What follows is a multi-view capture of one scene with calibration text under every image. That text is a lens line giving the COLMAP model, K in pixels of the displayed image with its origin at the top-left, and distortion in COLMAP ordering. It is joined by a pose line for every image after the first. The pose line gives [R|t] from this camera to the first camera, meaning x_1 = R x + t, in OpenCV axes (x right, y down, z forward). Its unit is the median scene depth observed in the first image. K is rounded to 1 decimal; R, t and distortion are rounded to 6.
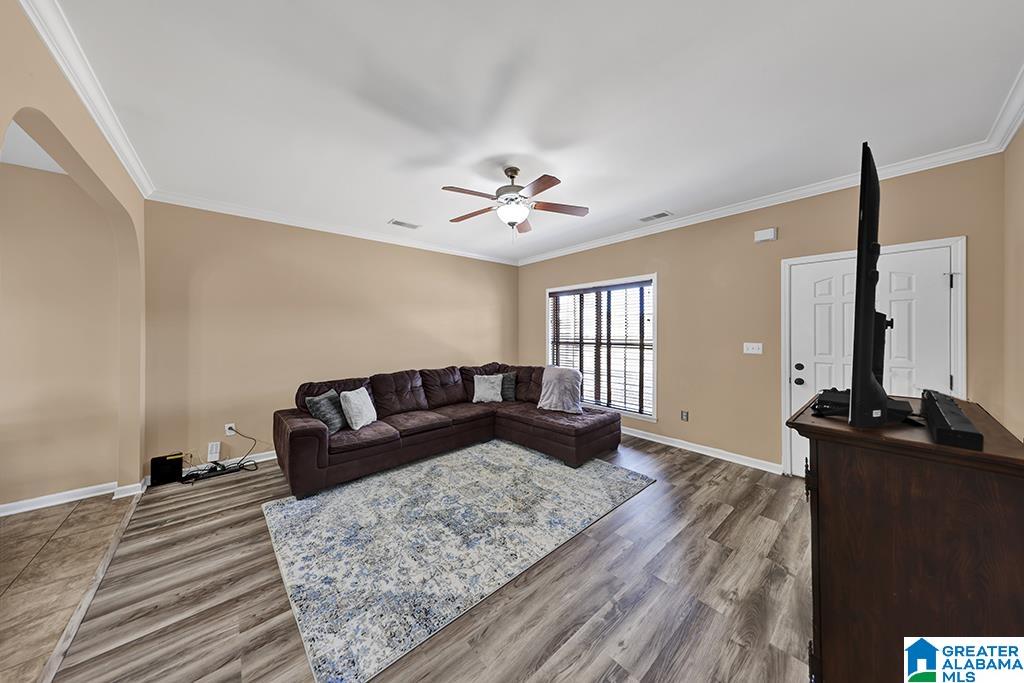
lens RADIAL K [[328.9, 0, 511.3], [0, 328.9, 327.0], [0, 0, 1]] dist [0.022145, -0.000086]
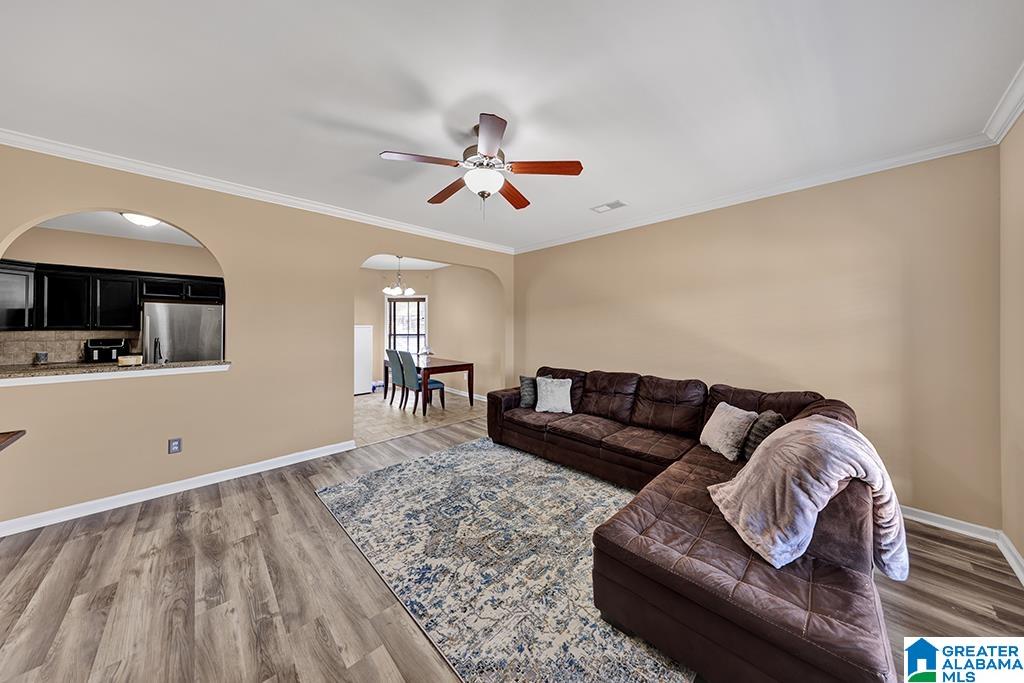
lens RADIAL K [[328.9, 0, 511.3], [0, 328.9, 327.0], [0, 0, 1]] dist [0.022145, -0.000086]
pose [[0.042790, 0.010486, -0.999029, 0.984591], [0.009868, 0.999892, 0.010918, 0.001132], [0.999035, -0.010326, 0.042682, 1.256256]]
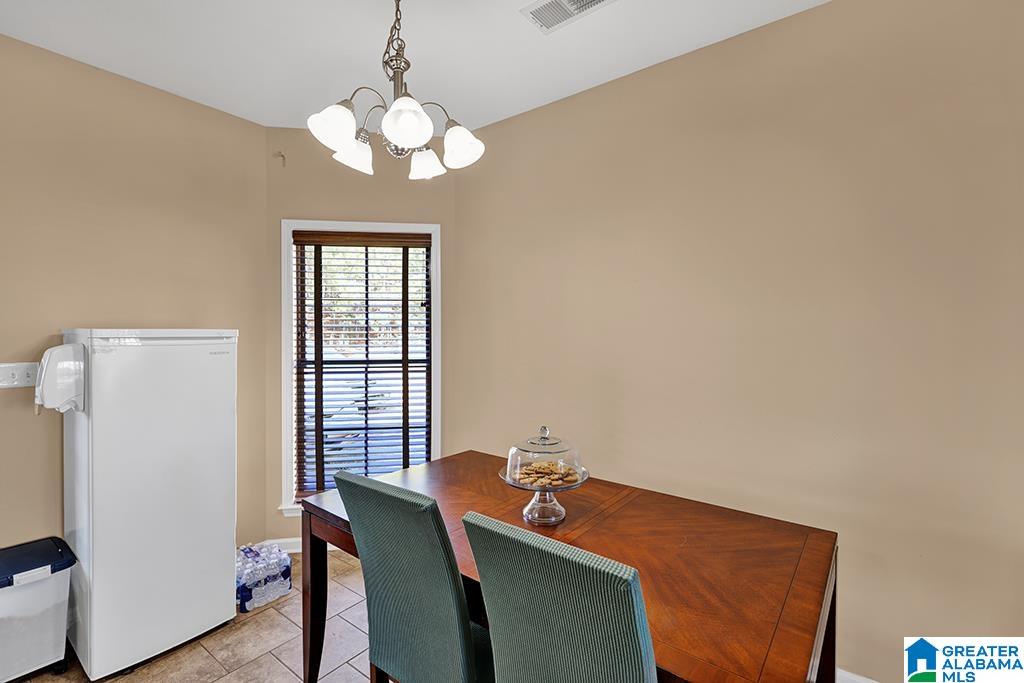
lens RADIAL K [[466.9, 0, 512.0], [0, 466.9, 341.5], [0, 0, 1]] dist [-0.000860, -0.000077]
pose [[0.192139, 0.022414, -0.981112, -1.021237], [0.006373, 0.999690, 0.024087, 0.013658], [0.981347, -0.010880, 0.191936, 0.493605]]
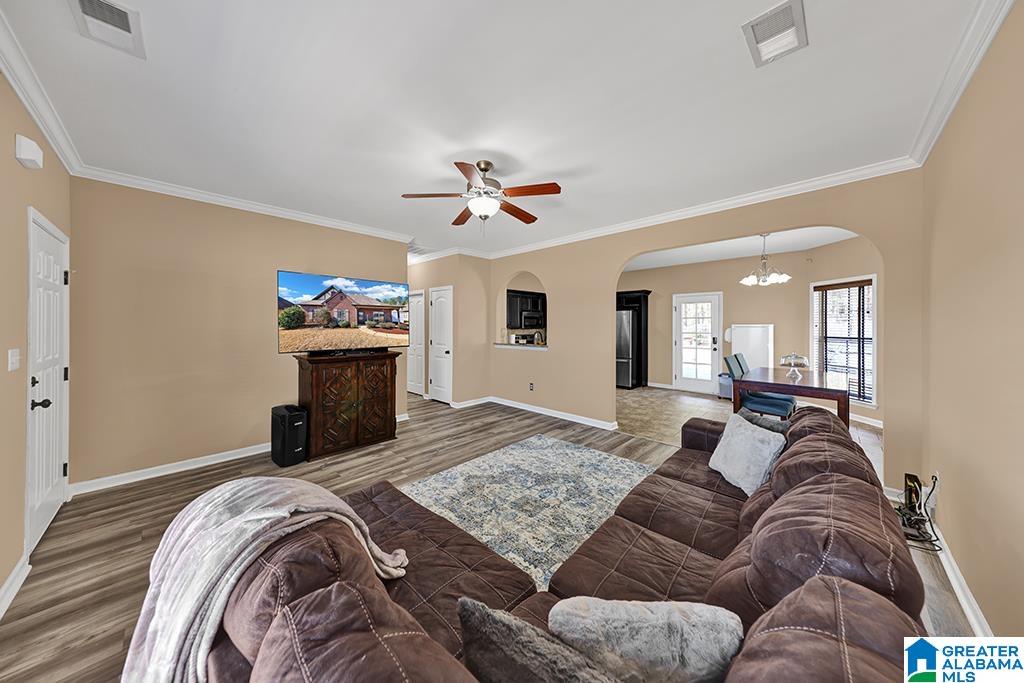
lens RADIAL K [[328.9, 0, 511.3], [0, 328.9, 327.0], [0, 0, 1]] dist [0.022145, -0.000086]
pose [[-0.996380, 0.005139, -0.084853, 0.007385], [0.005588, 0.999972, -0.005056, 0.028529], [0.084825, -0.005512, -0.996381, 2.419406]]
